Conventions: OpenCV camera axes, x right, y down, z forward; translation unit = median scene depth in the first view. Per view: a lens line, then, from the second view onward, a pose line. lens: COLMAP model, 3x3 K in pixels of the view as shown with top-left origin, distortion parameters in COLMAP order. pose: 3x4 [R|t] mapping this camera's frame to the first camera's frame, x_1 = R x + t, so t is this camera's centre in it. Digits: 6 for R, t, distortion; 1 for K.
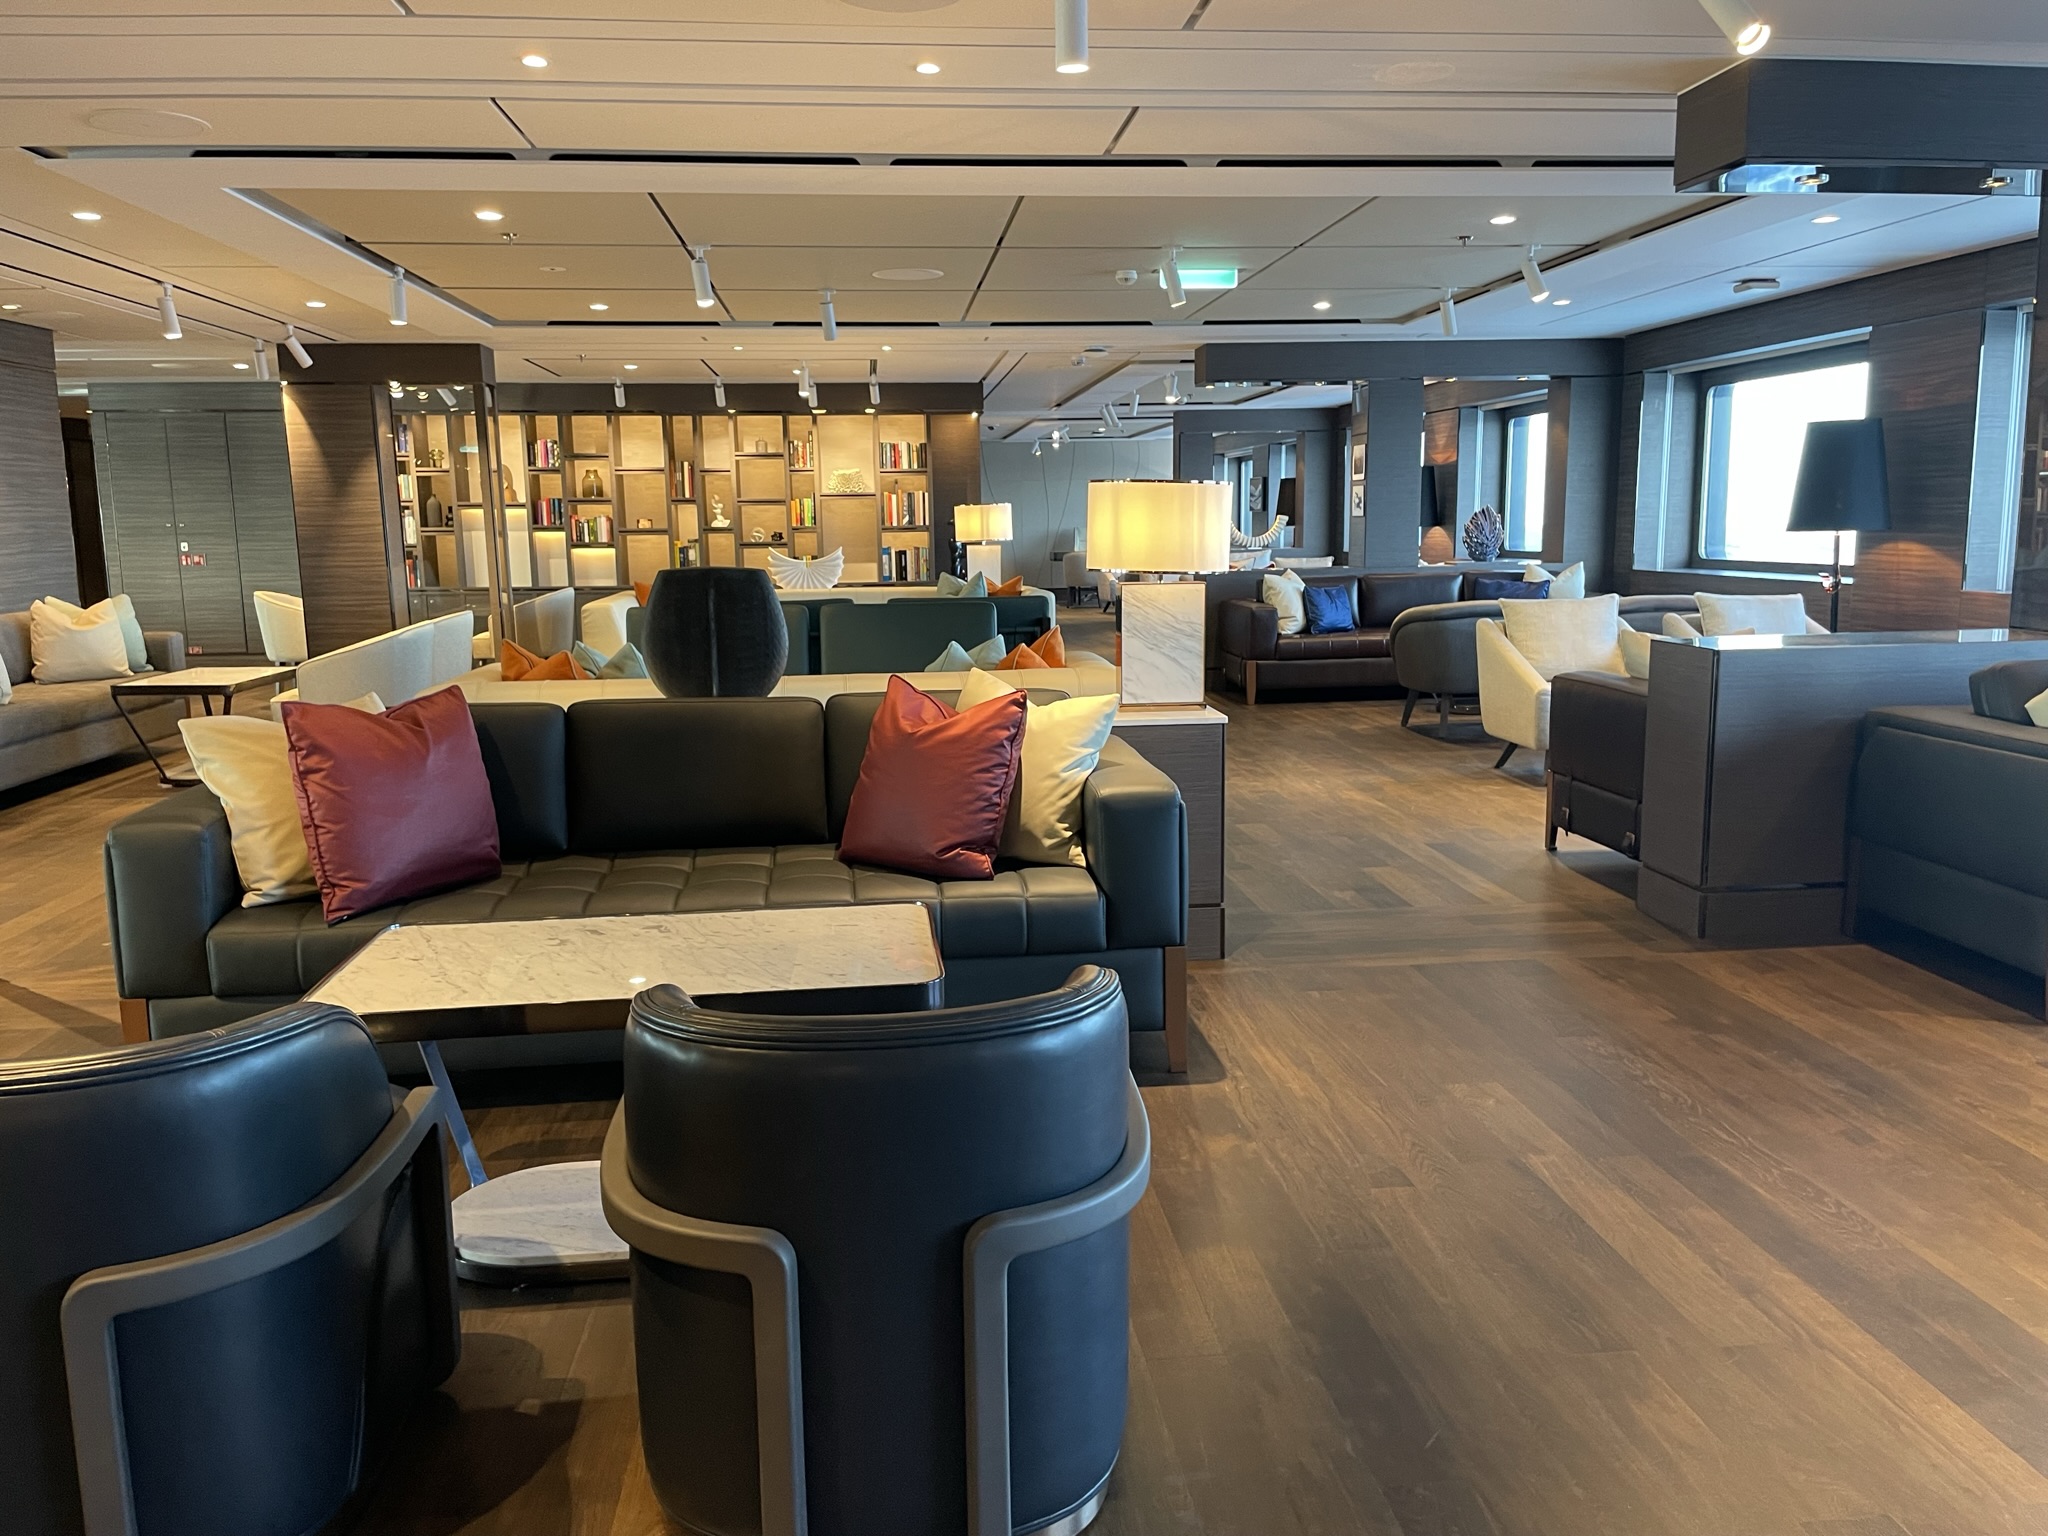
lens RADIAL K [[1580.8, 0, 1024.0], [0, 1580.8, 768.0], [0, 0, 1]] dist [0.098809, -0.145243]
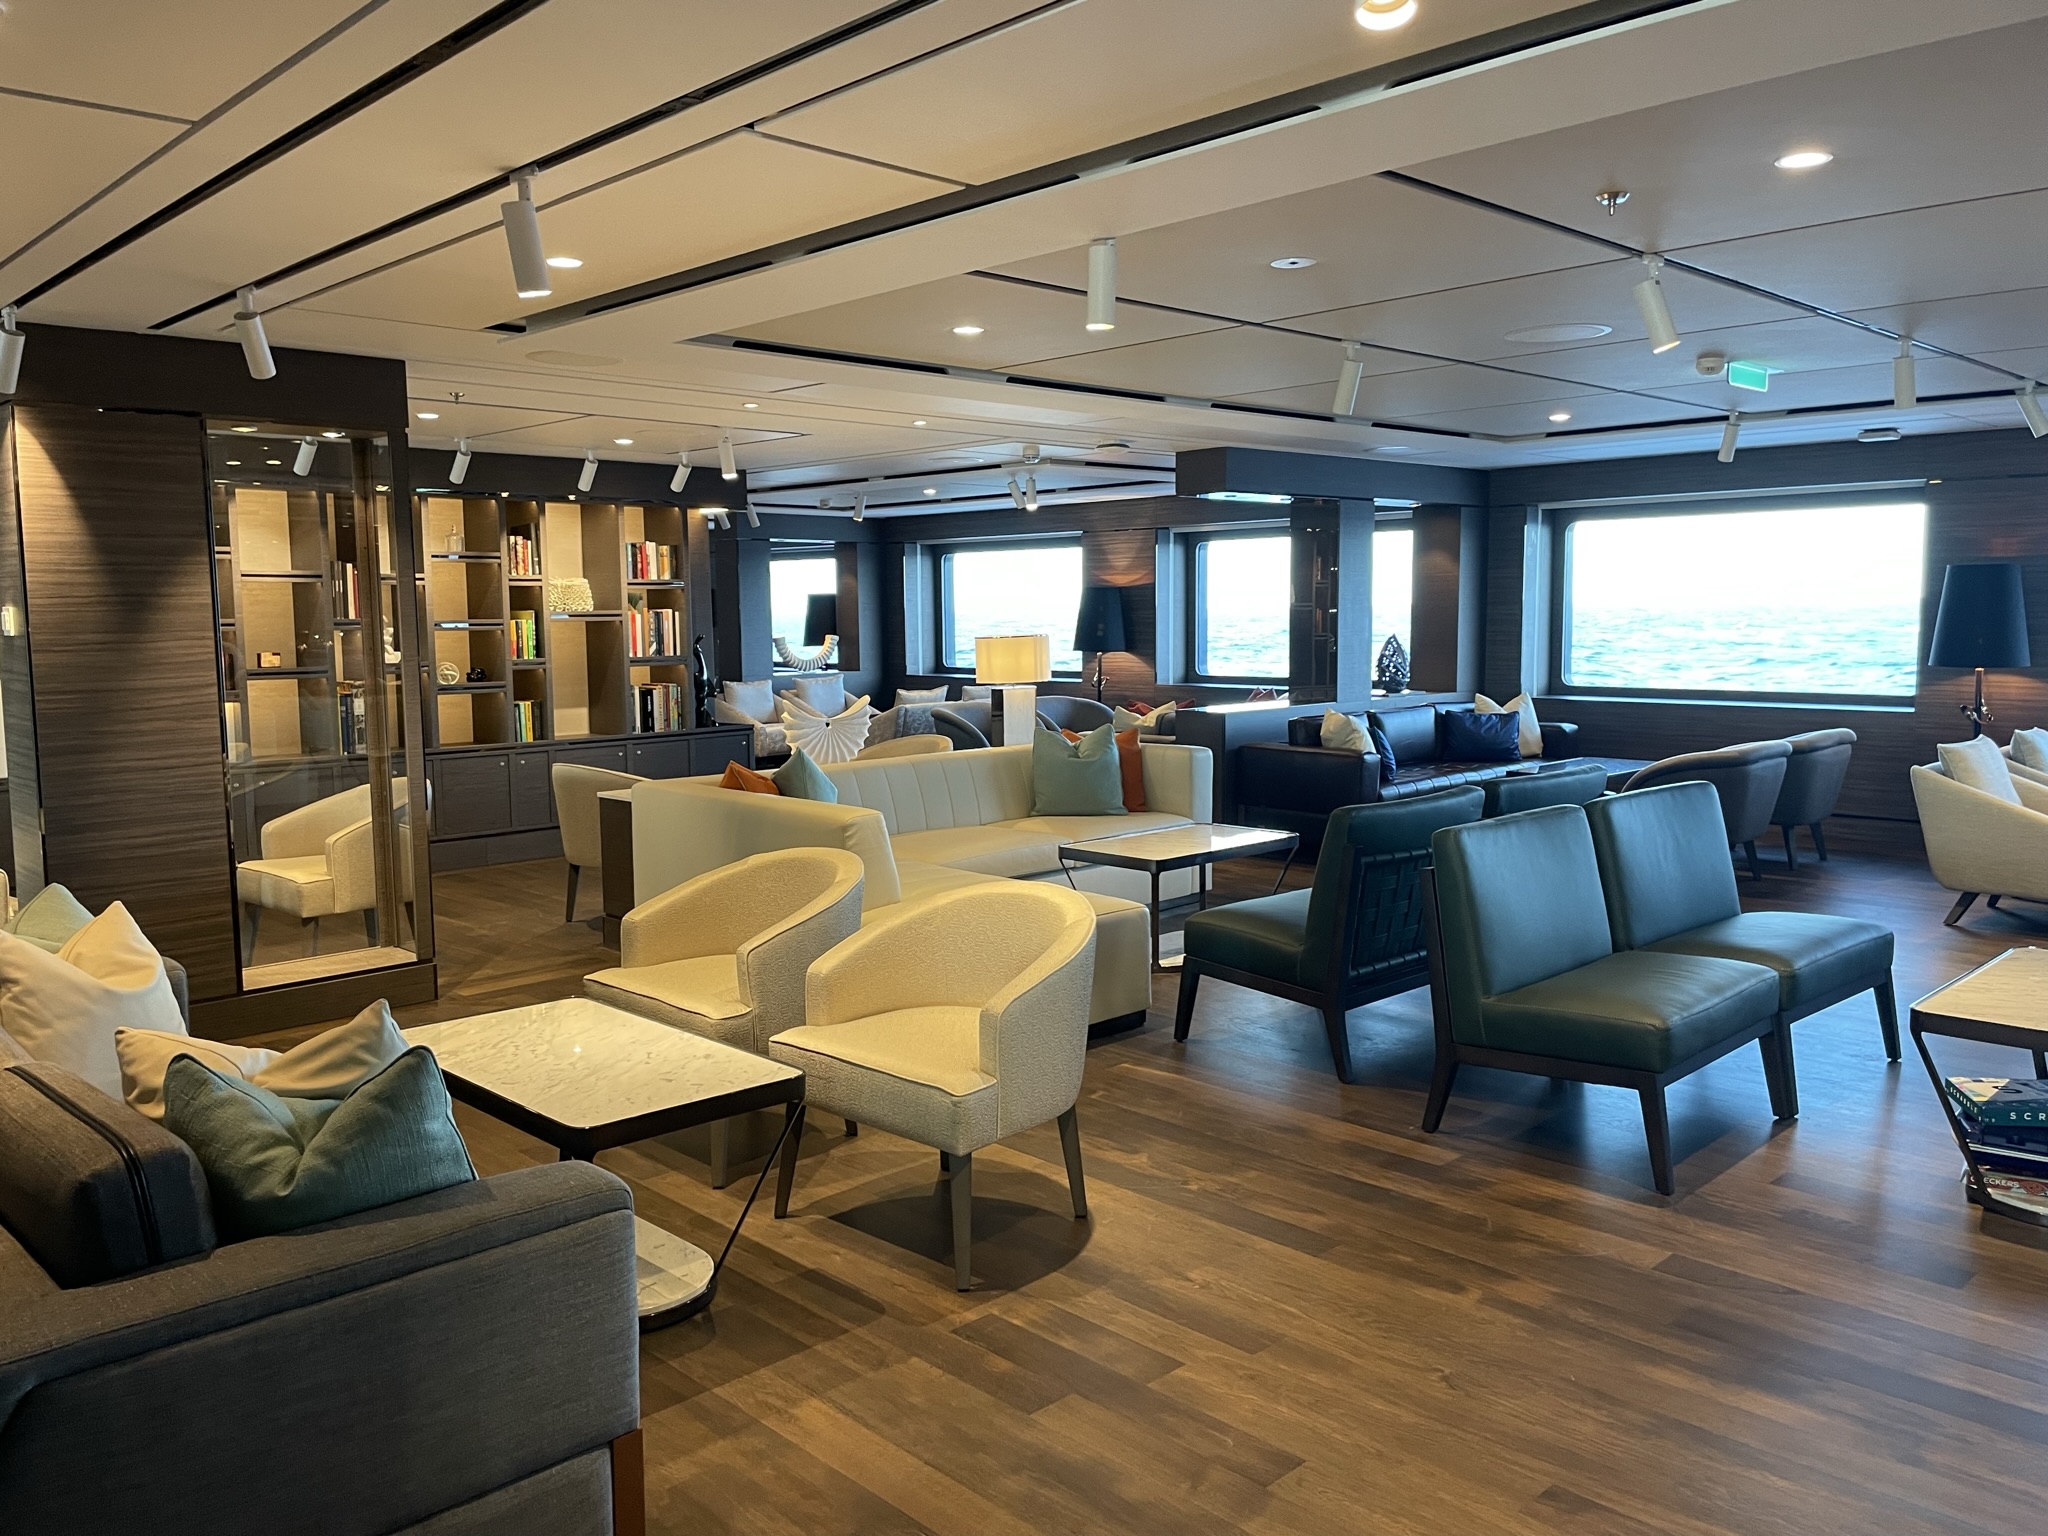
lens RADIAL K [[1580.8, 0, 1024.0], [0, 1580.8, 768.0], [0, 0, 1]] dist [0.098809, -0.145243]
pose [[0.784137, -0.056678, 0.617994, -0.408418], [0.095064, 0.995038, -0.029364, -0.066792], [-0.613264, 0.081775, 0.785634, 0.339553]]
